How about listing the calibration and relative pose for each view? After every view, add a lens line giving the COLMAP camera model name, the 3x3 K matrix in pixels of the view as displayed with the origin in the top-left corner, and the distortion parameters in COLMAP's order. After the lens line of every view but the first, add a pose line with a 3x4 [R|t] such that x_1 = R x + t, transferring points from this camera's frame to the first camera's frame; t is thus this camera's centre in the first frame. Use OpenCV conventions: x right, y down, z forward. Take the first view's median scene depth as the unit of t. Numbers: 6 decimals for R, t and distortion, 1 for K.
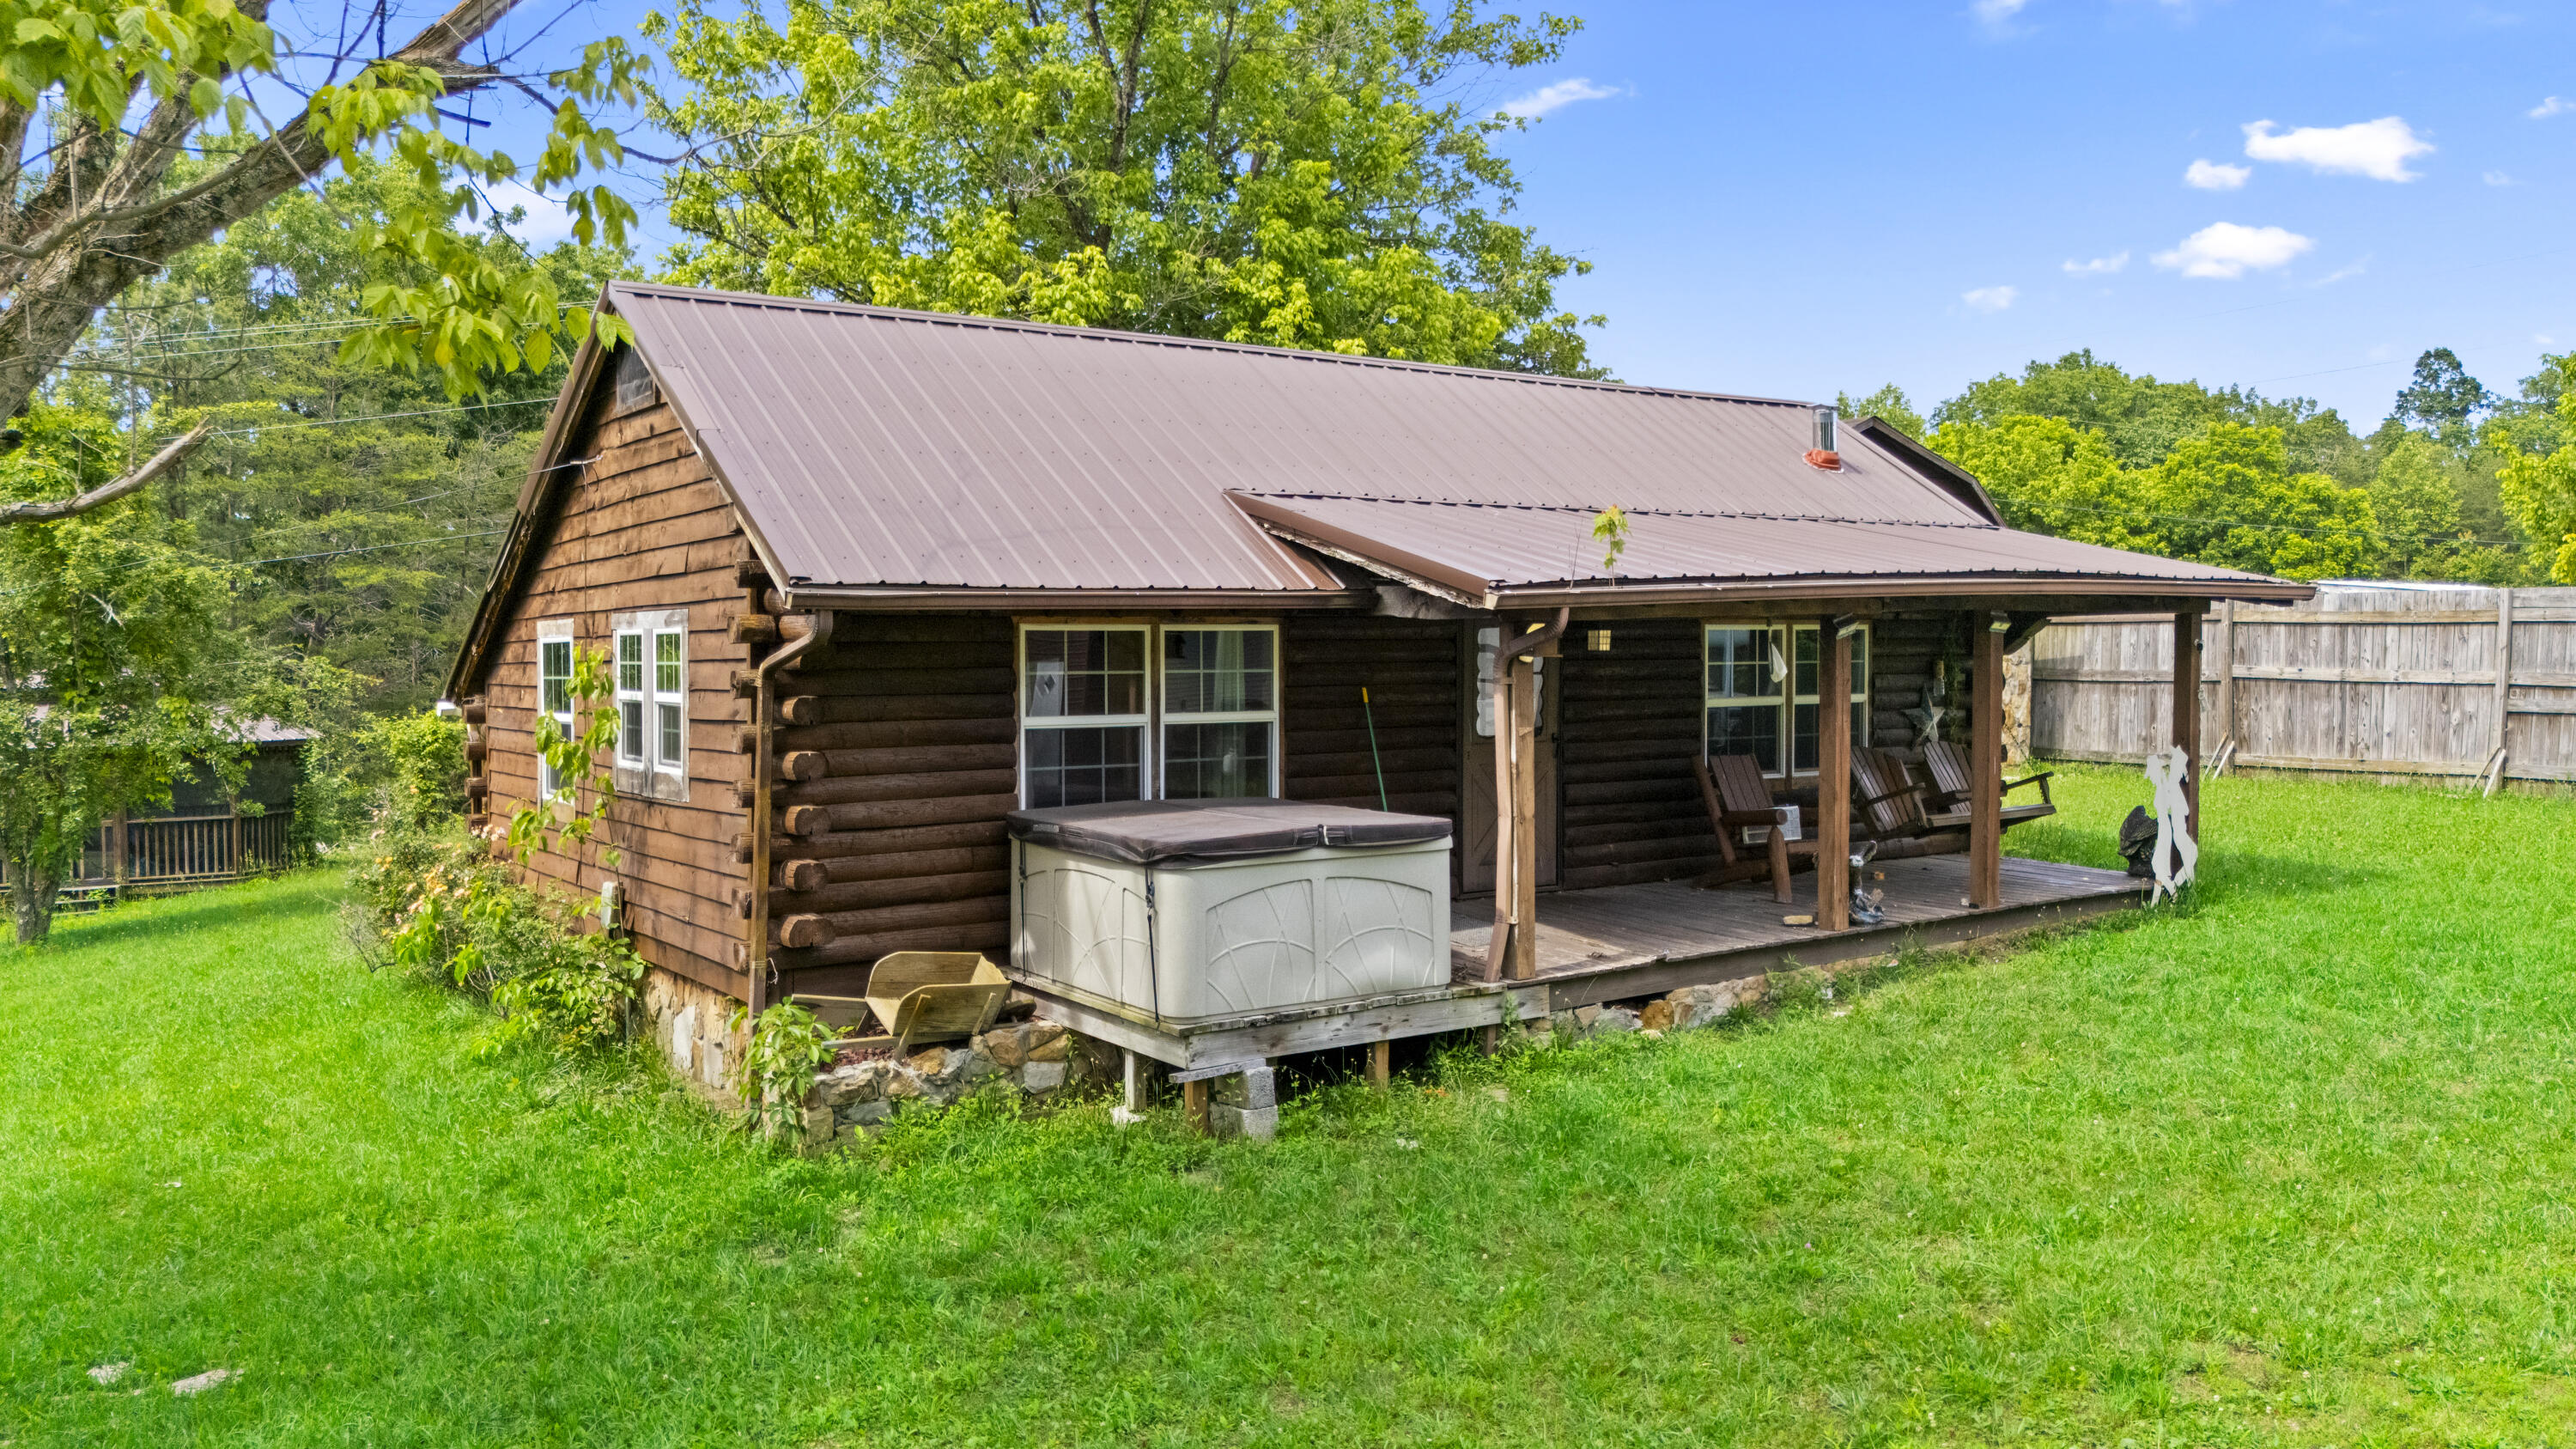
lens RADIAL K [[1882.5, 0, 1300.2], [0, 1882.5, 707.2], [0, 0, 1]] dist [0.082982, -0.076659]
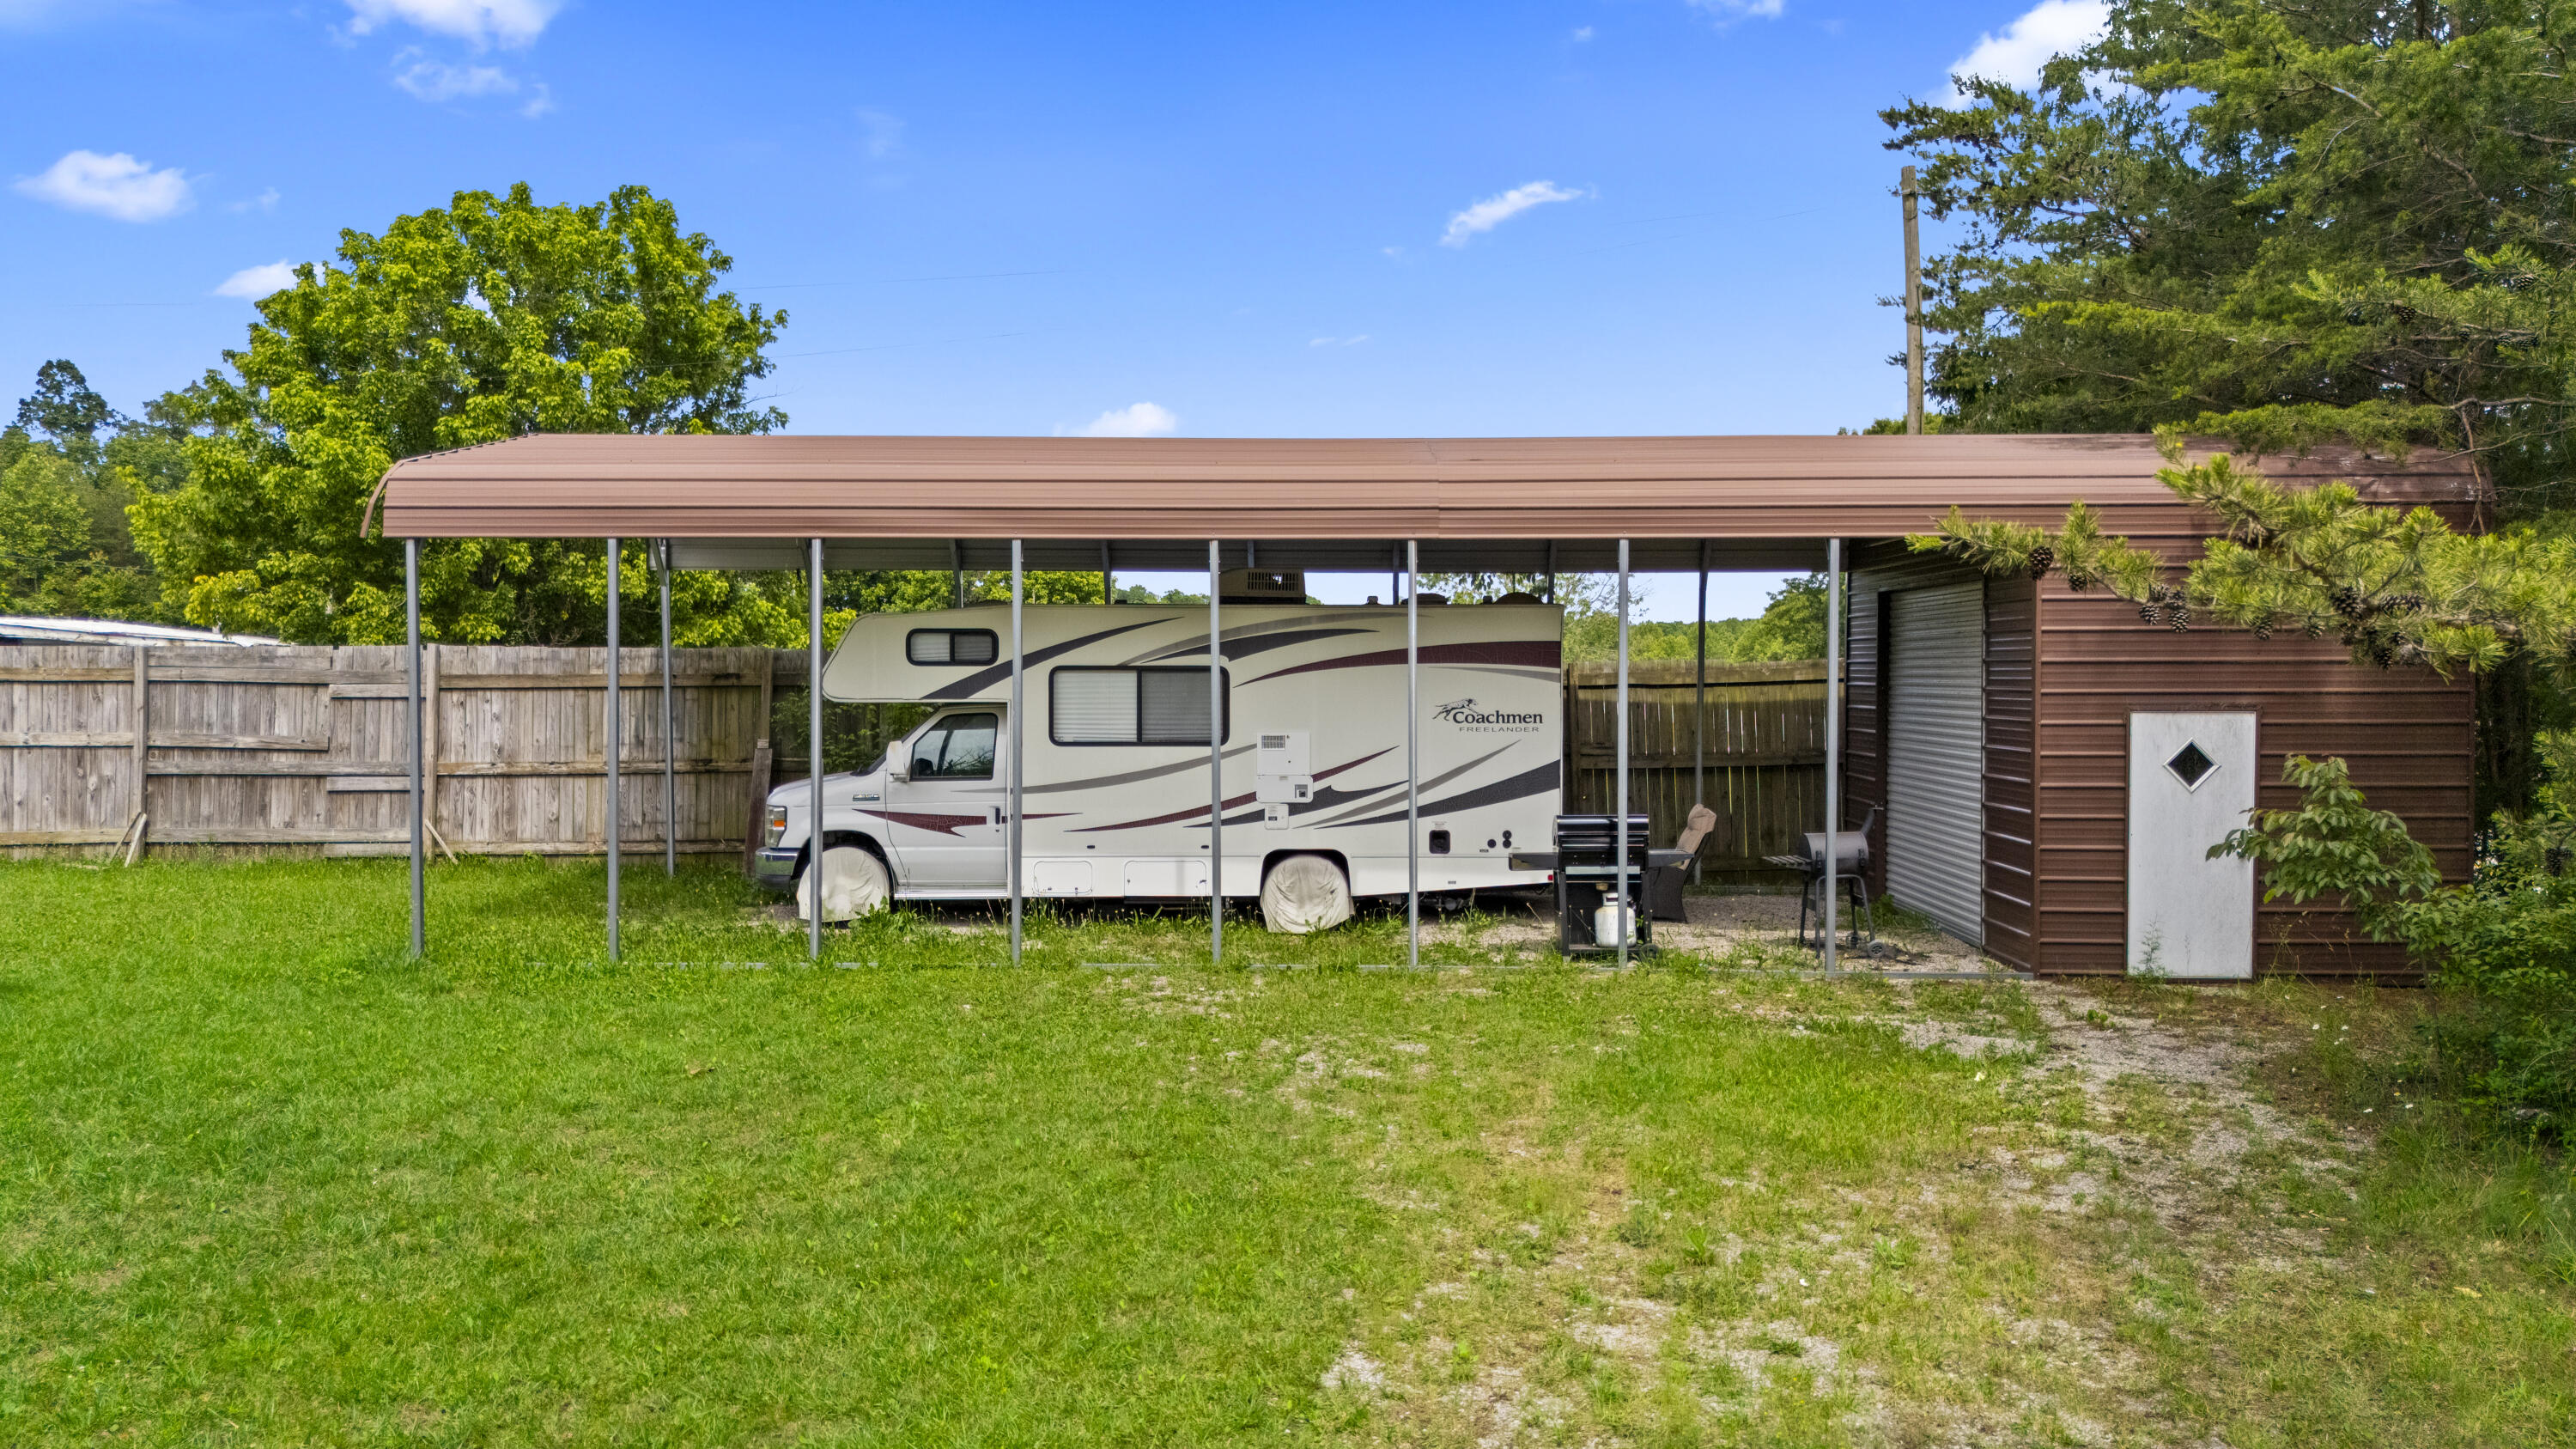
lens RADIAL K [[1882.5, 0, 1300.2], [0, 1882.5, 707.2], [0, 0, 1]] dist [0.082982, -0.076659]
pose [[0.451078, -0.023699, 0.892170, 0.016085], [0.031332, 0.999452, 0.010707, -0.012303], [-0.891935, 0.023123, 0.451573, 0.025117]]
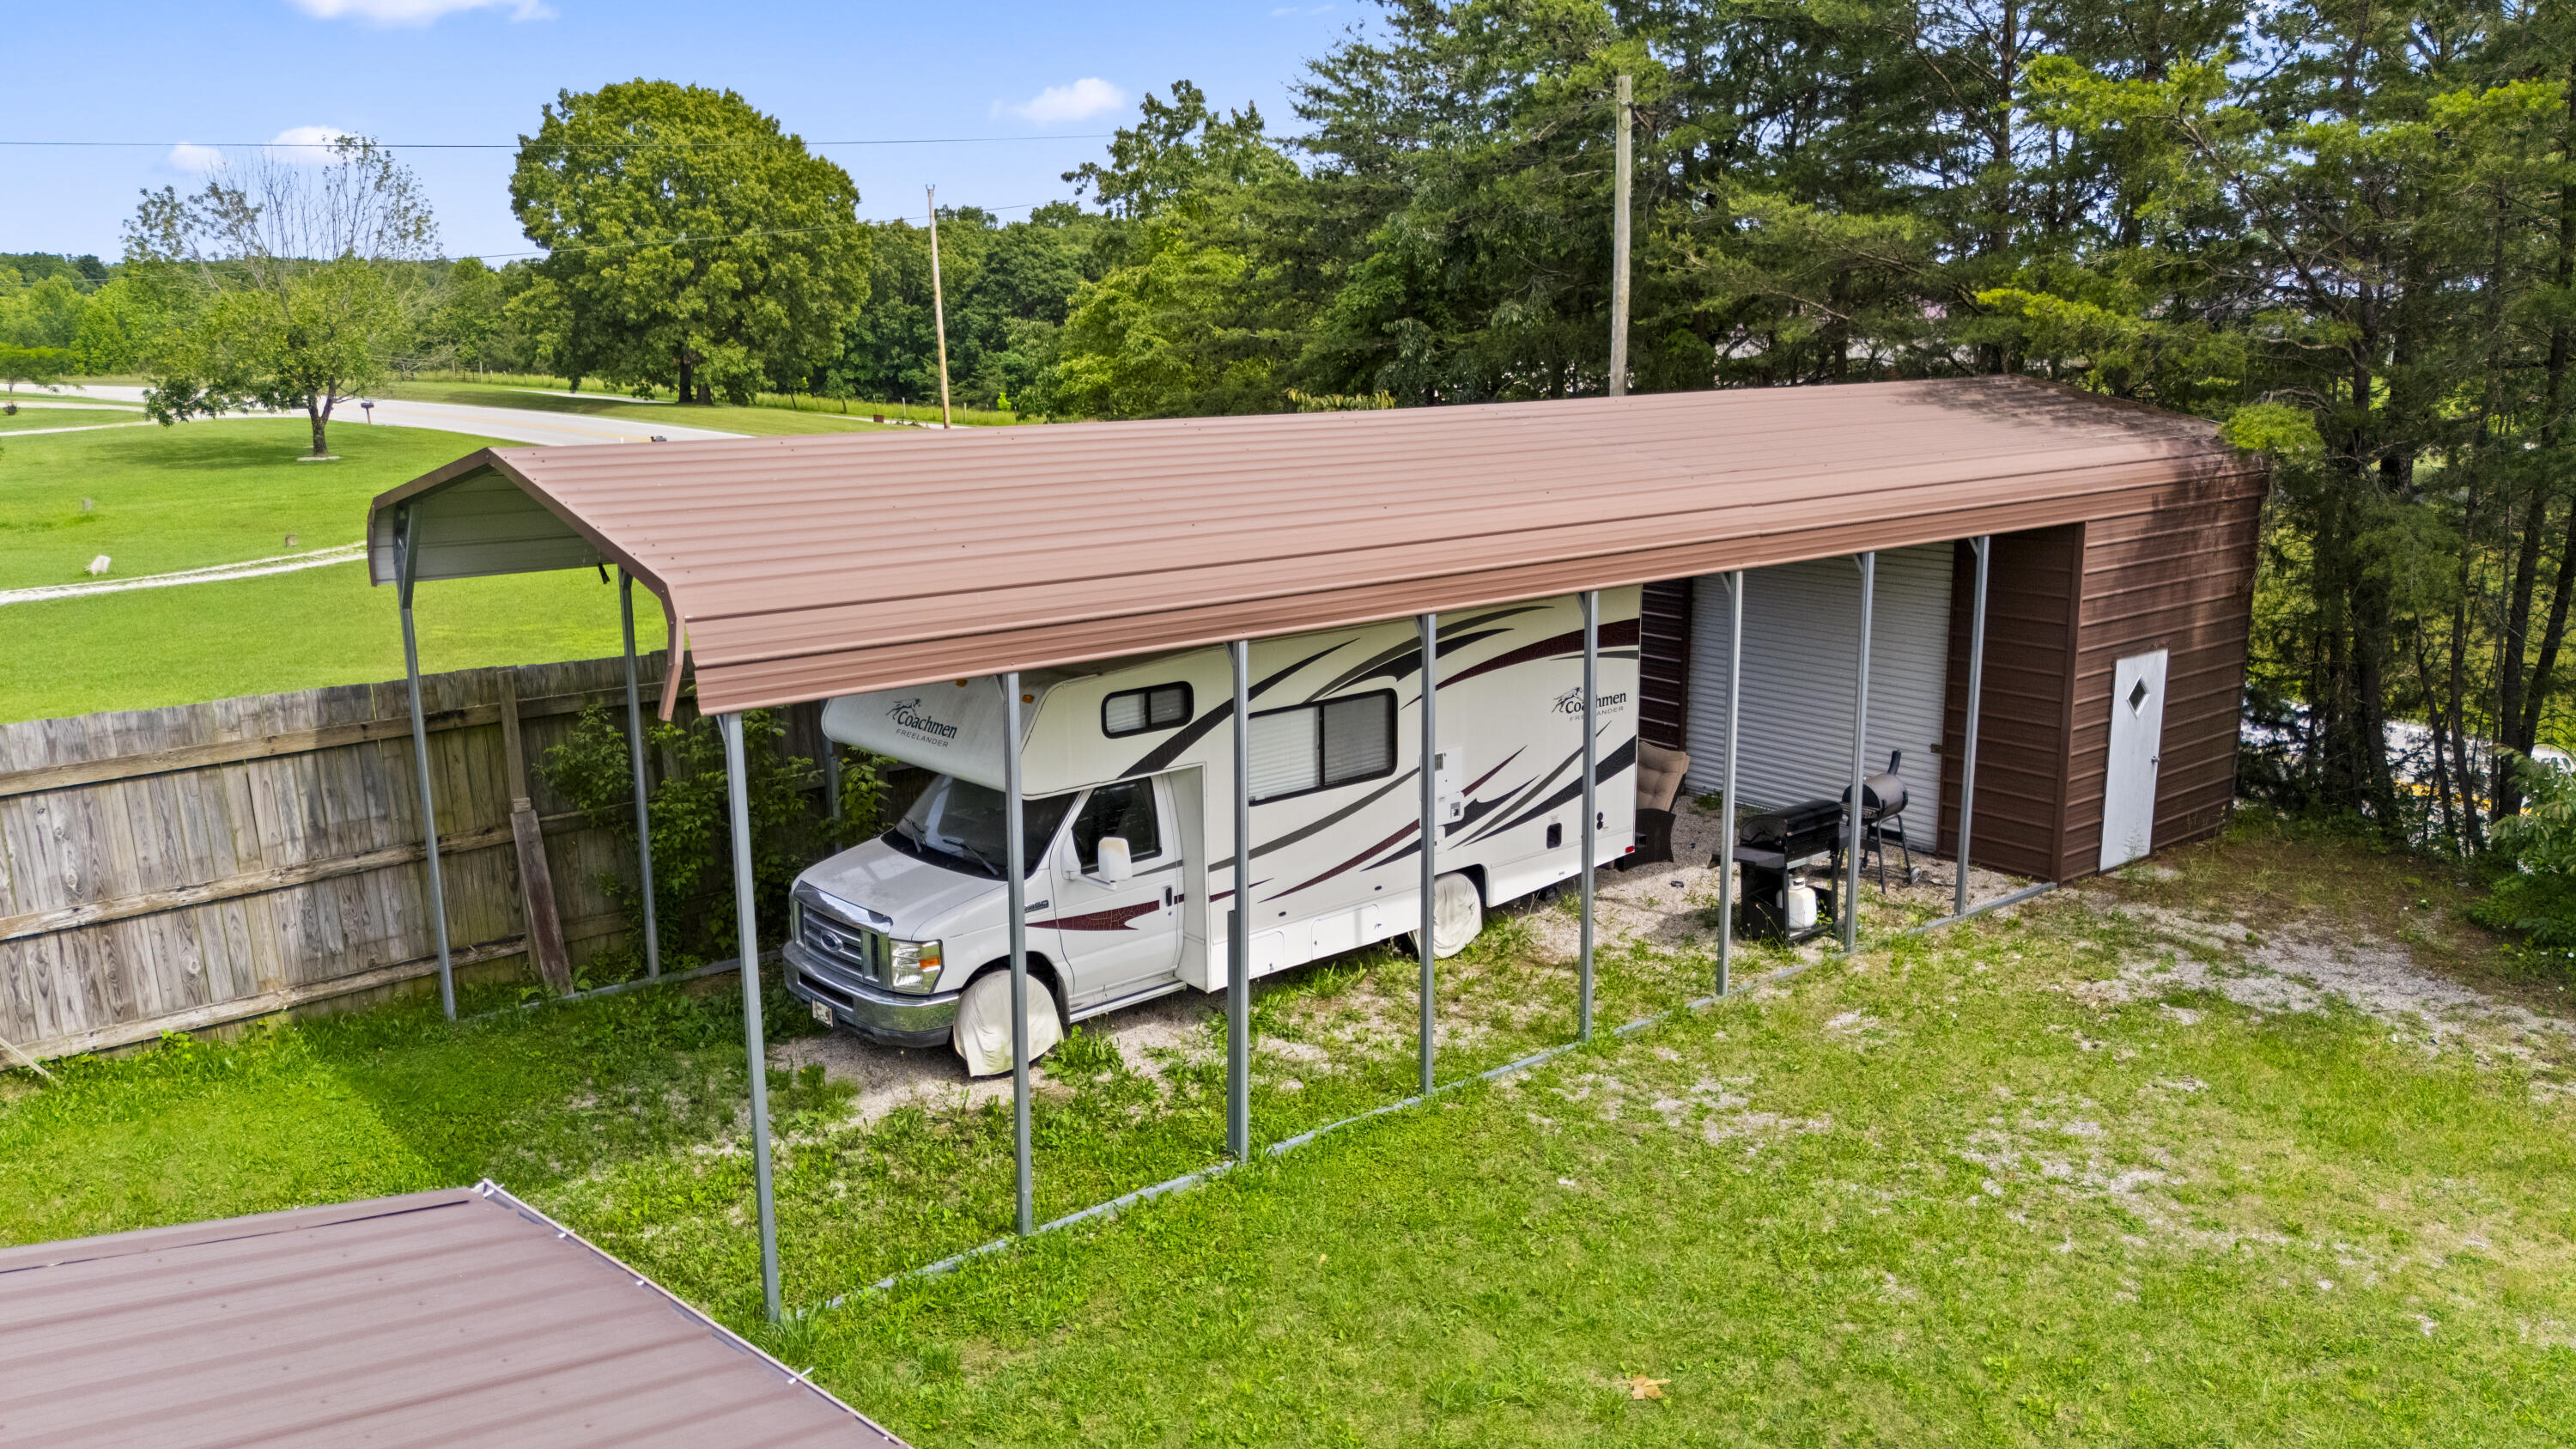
lens RADIAL K [[1882.5, 0, 1300.2], [0, 1882.5, 707.2], [0, 0, 1]] dist [0.082982, -0.076659]
pose [[-0.222281, -0.196879, 0.954898, 0.029644], [0.041627, 0.976590, 0.211041, -0.086298], [-0.974094, 0.086660, -0.208882, 0.300468]]
